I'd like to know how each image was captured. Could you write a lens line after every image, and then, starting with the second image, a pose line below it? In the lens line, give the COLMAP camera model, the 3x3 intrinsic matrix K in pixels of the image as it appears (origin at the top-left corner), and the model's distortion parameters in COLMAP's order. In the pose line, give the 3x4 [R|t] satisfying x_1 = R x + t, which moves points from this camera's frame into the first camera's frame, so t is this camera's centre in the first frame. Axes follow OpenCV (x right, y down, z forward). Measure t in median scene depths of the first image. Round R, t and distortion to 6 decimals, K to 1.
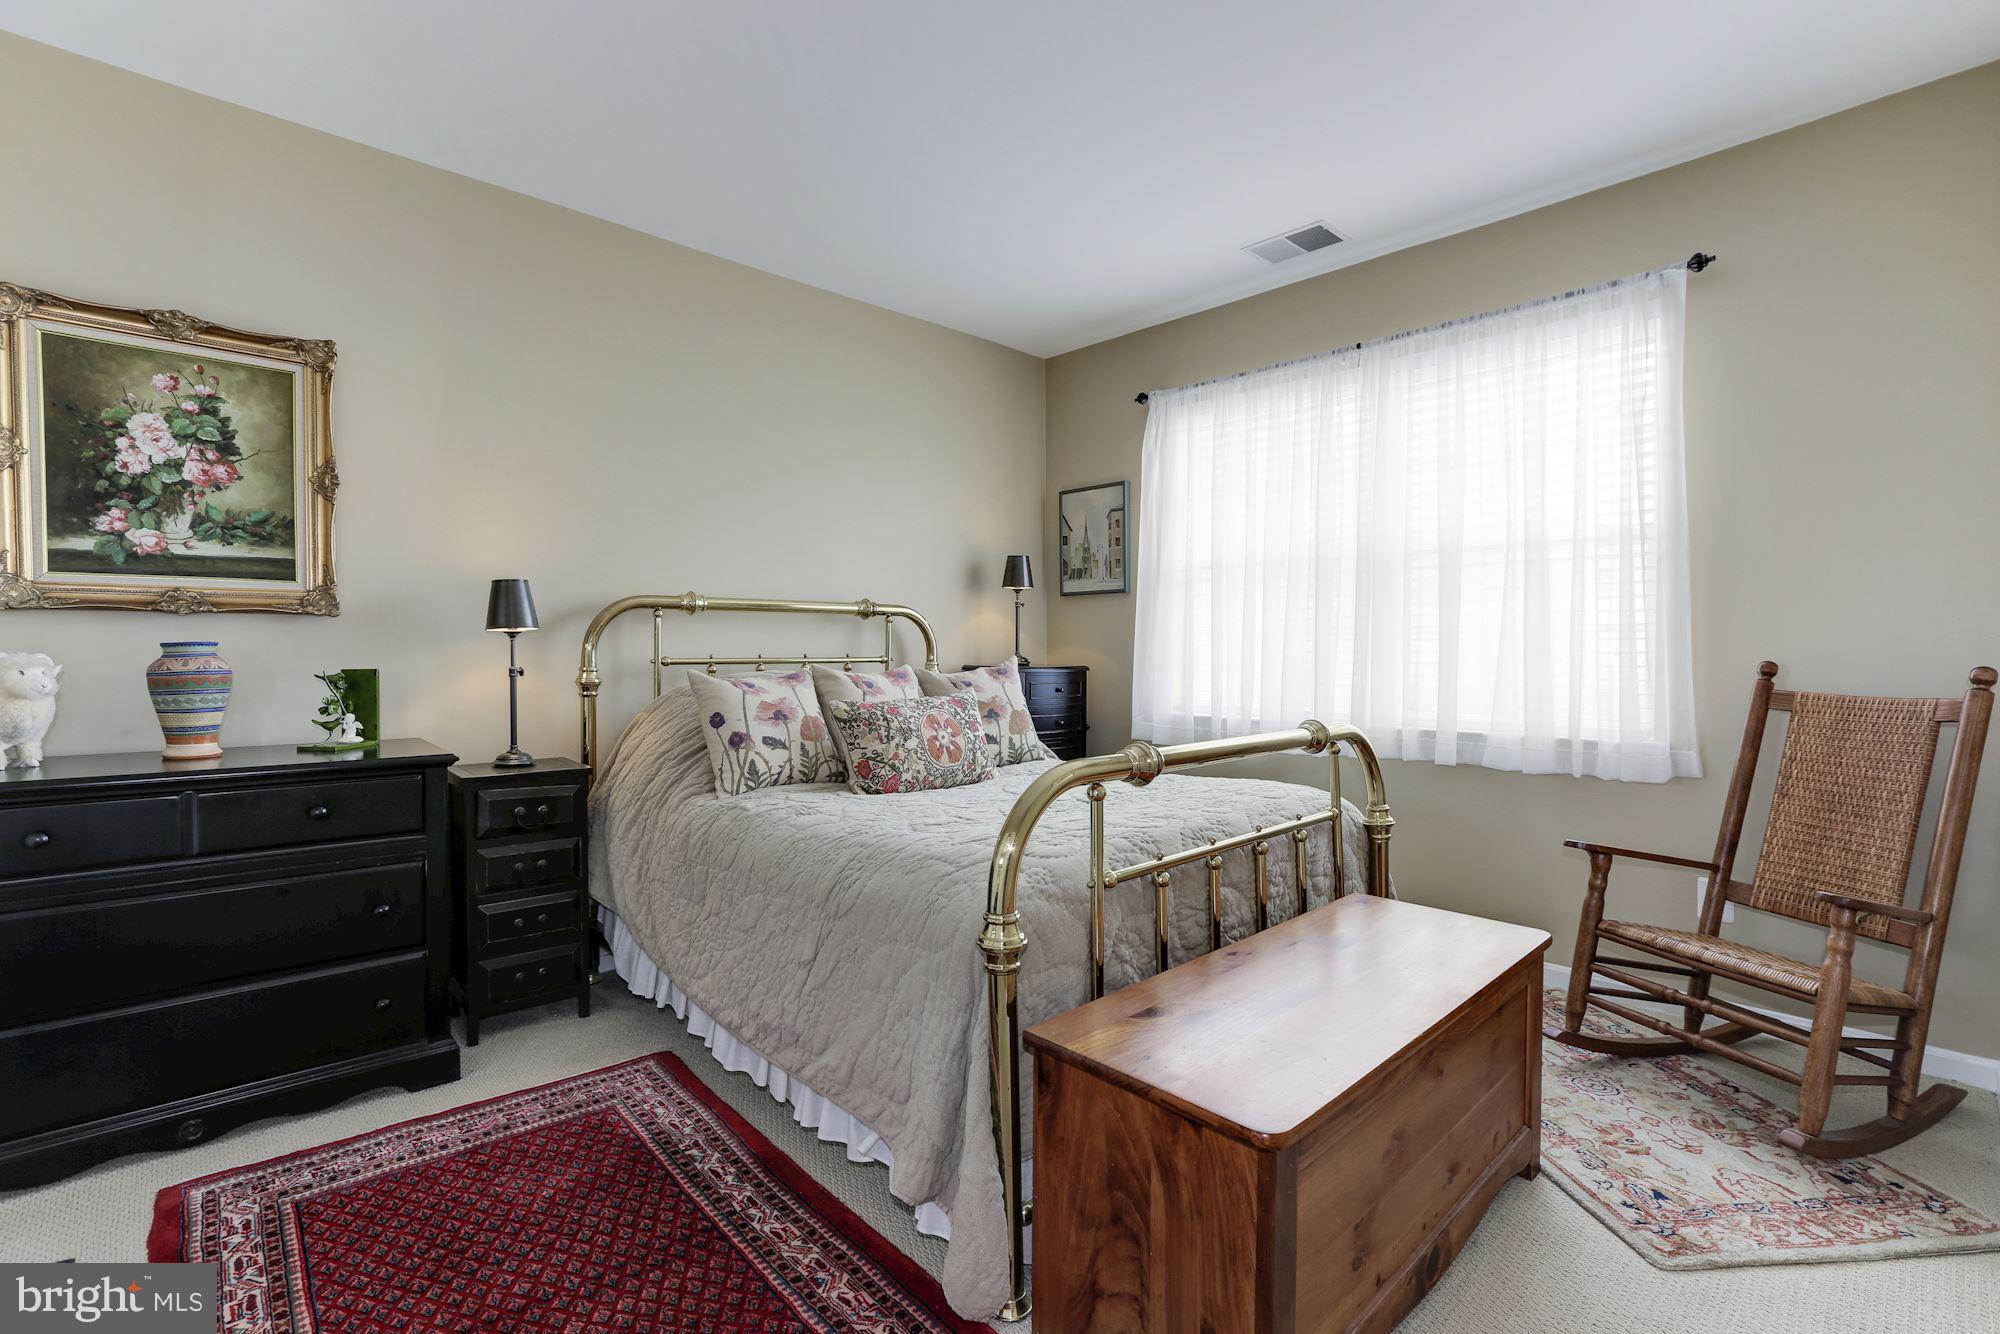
lens RADIAL K [[907.7, 0, 1000.3], [0, 907.7, 665.1], [0, 0, 1]] dist [-0.004071, 0.000963]
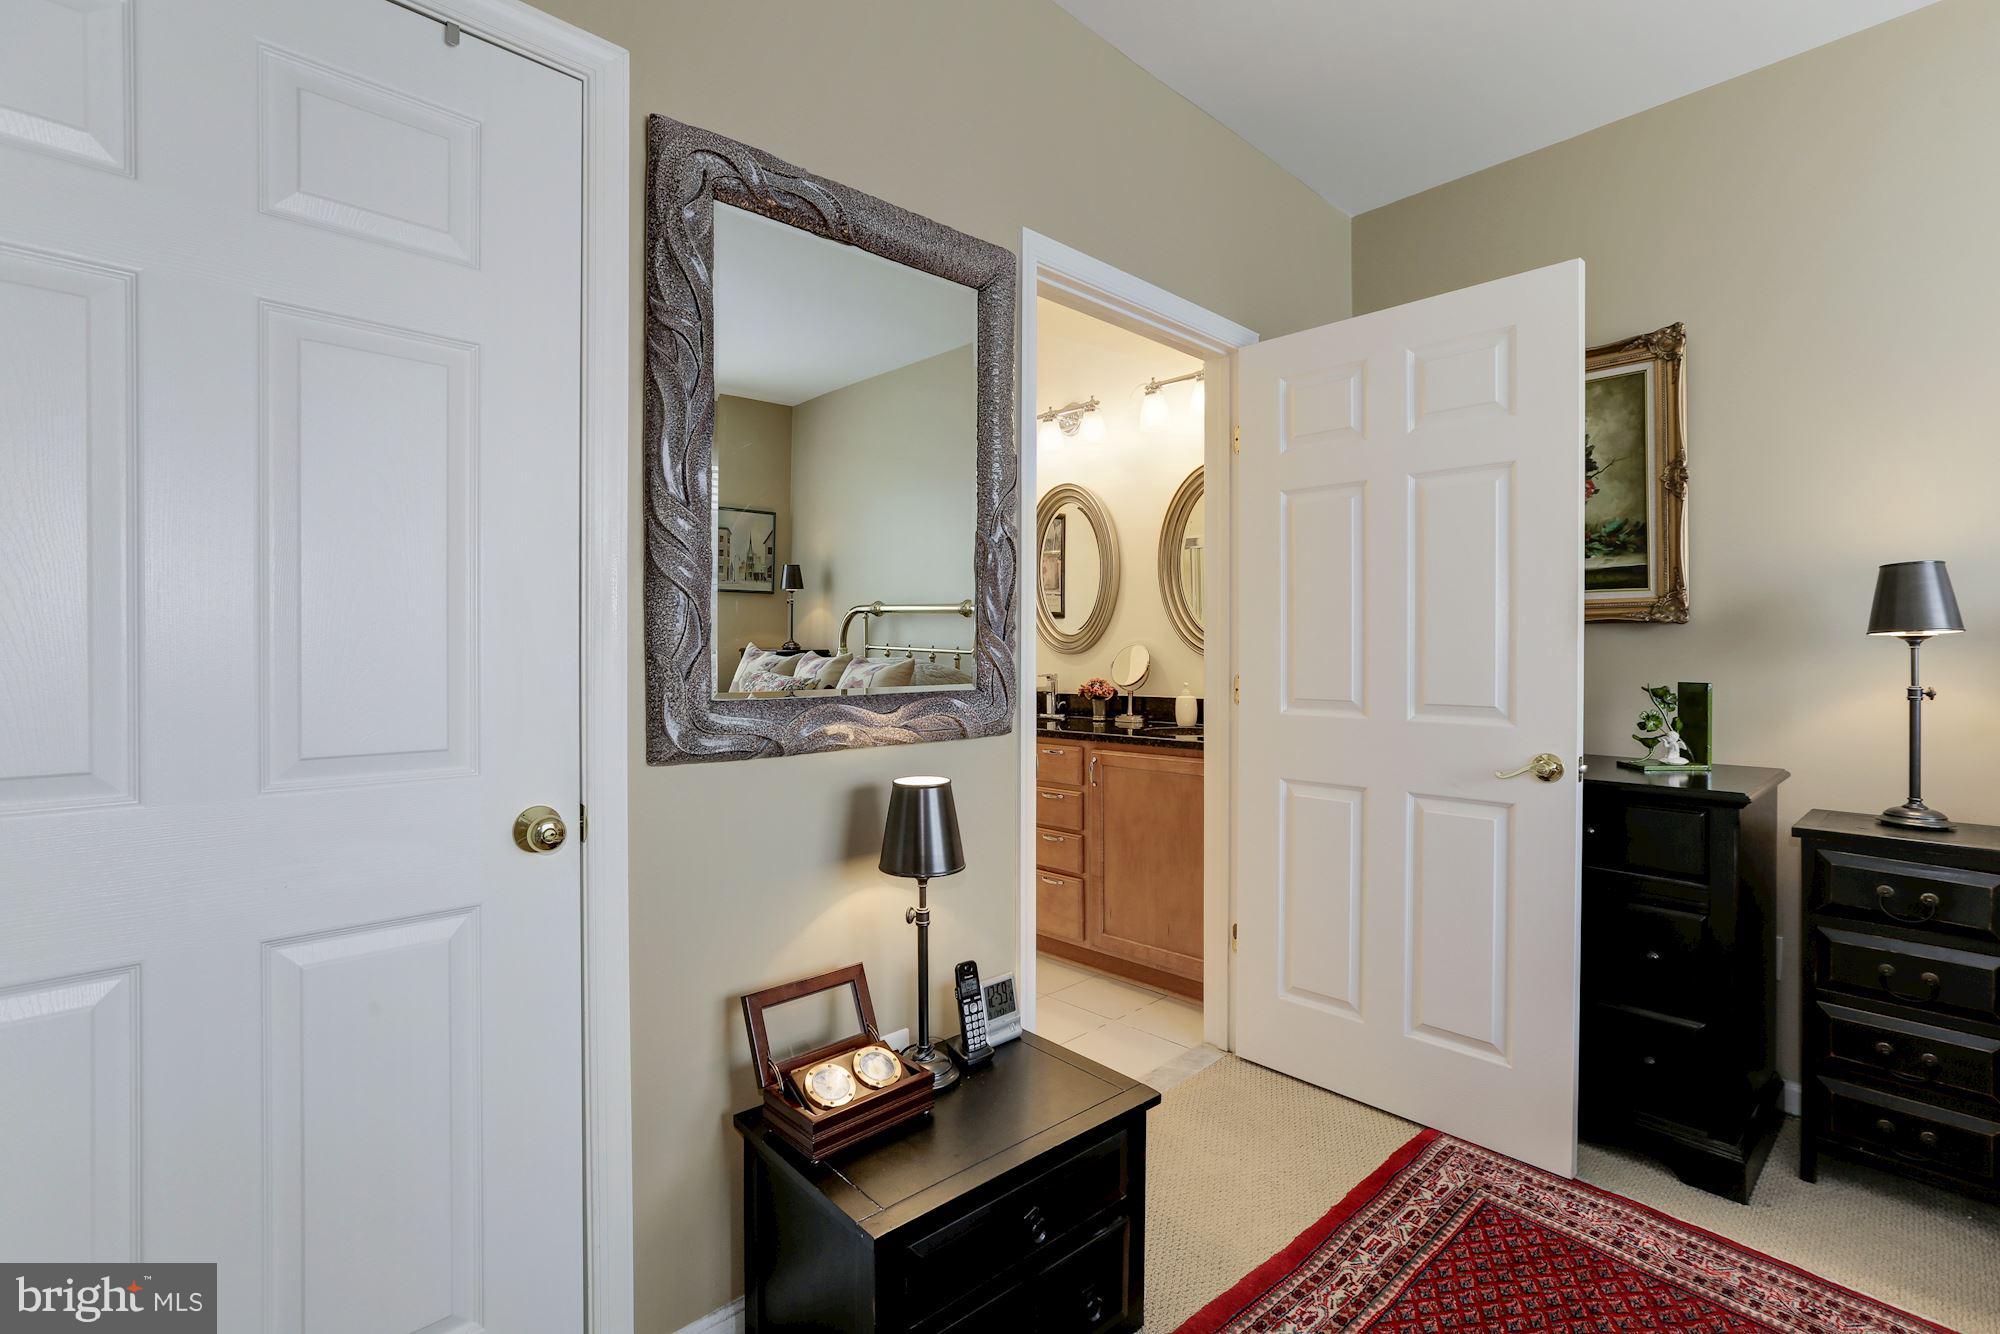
lens RADIAL K [[907.7, 0, 1000.5], [0, 907.7, 655.9], [0, 0, 1]] dist [-0.004071, 0.000963]
pose [[-0.002465, 0.007039, -0.999972, 0.190578], [-0.011840, 0.999905, 0.007067, -0.020796], [0.999927, 0.011857, -0.002382, 0.338526]]
